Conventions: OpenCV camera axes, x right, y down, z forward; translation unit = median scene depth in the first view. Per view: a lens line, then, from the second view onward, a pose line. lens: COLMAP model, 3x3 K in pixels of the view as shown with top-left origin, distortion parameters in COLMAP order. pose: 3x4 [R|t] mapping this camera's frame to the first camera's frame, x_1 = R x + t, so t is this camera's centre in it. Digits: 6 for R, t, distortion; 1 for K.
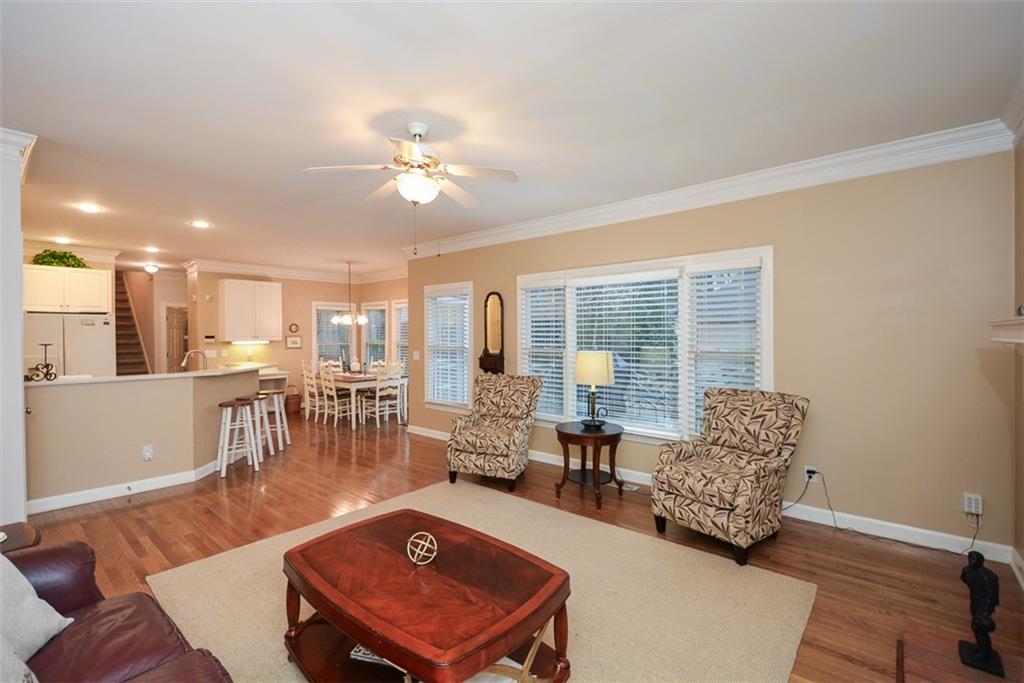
lens RADIAL K [[451.1, 0, 512.0], [0, 451.1, 341.5], [0, 0, 1]] dist [-0.000271, -0.000068]
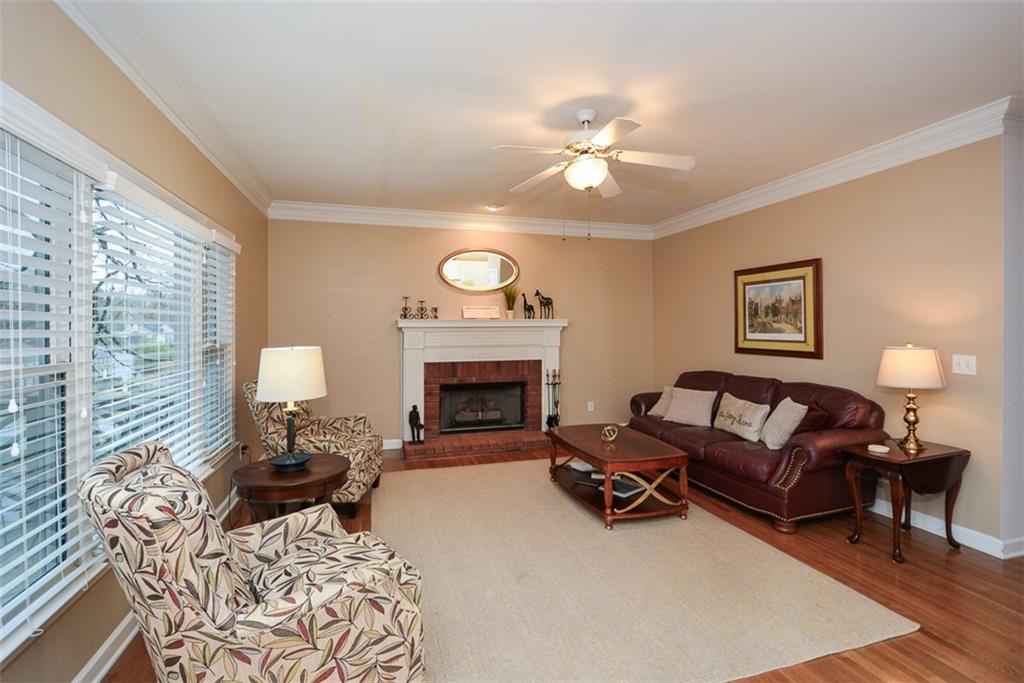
lens RADIAL K [[460.4, 0, 509.2], [0, 460.4, 325.3], [0, 0, 1]] dist [0.001561, 0.000205]
pose [[-0.838213, 0.009374, 0.545263, -0.421221], [0.014490, 0.999882, 0.005086, -0.007436], [-0.545151, 0.012164, -0.838249, 1.327171]]
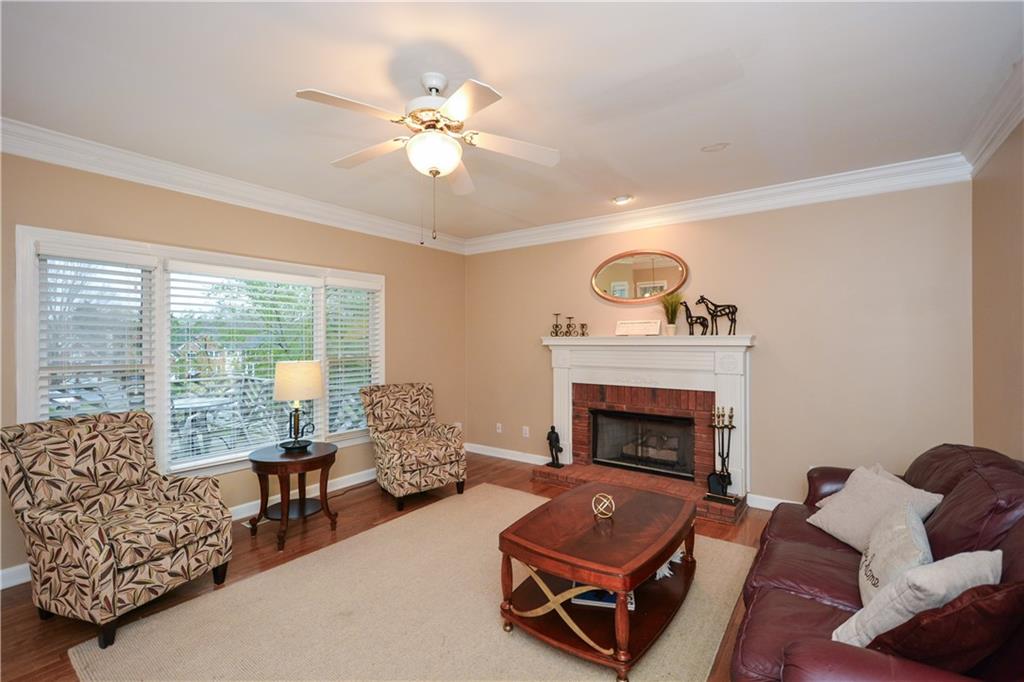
lens RADIAL K [[445.2, 0, 512.0], [0, 445.2, 341.0], [0, 0, 1]] dist [-0.000345, -0.000328]
pose [[-0.074546, 0.006857, 0.997194, -0.675156], [0.014244, 0.999882, -0.005811, -0.005126], [-0.997116, 0.013771, -0.074635, 0.629358]]
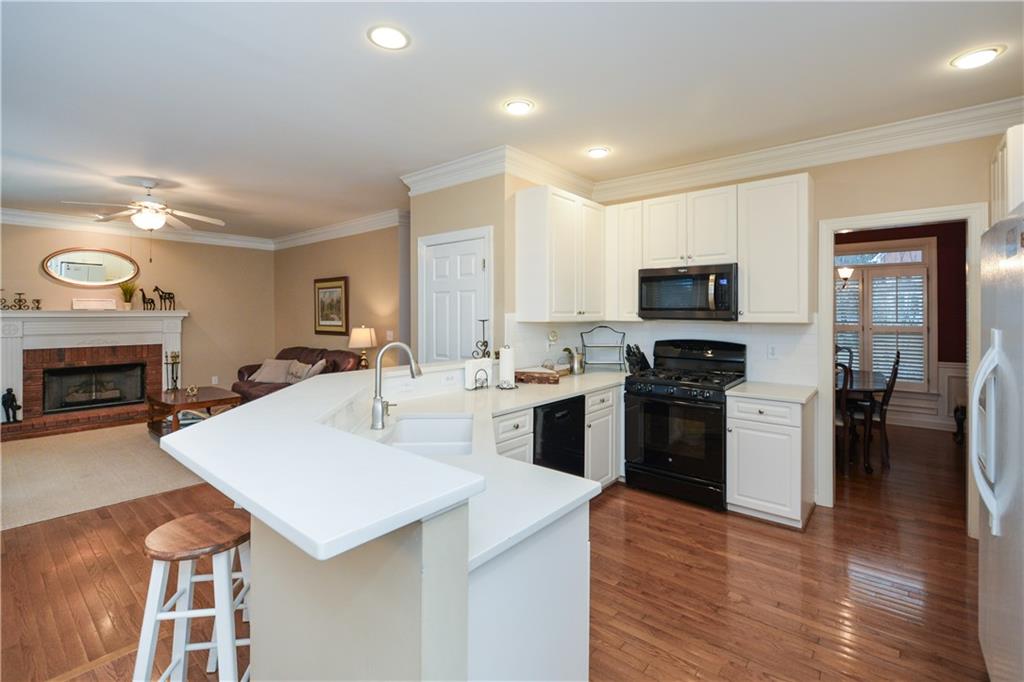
lens RADIAL K [[460.3, 0, 515.0], [0, 460.3, 314.1], [0, 0, 1]] dist [0.002935, -0.005480]
pose [[-0.999954, 0.006855, -0.006637, -1.011051], [0.006773, 0.999903, 0.012166, -0.015436], [0.006719, 0.012121, -0.999904, 1.786112]]
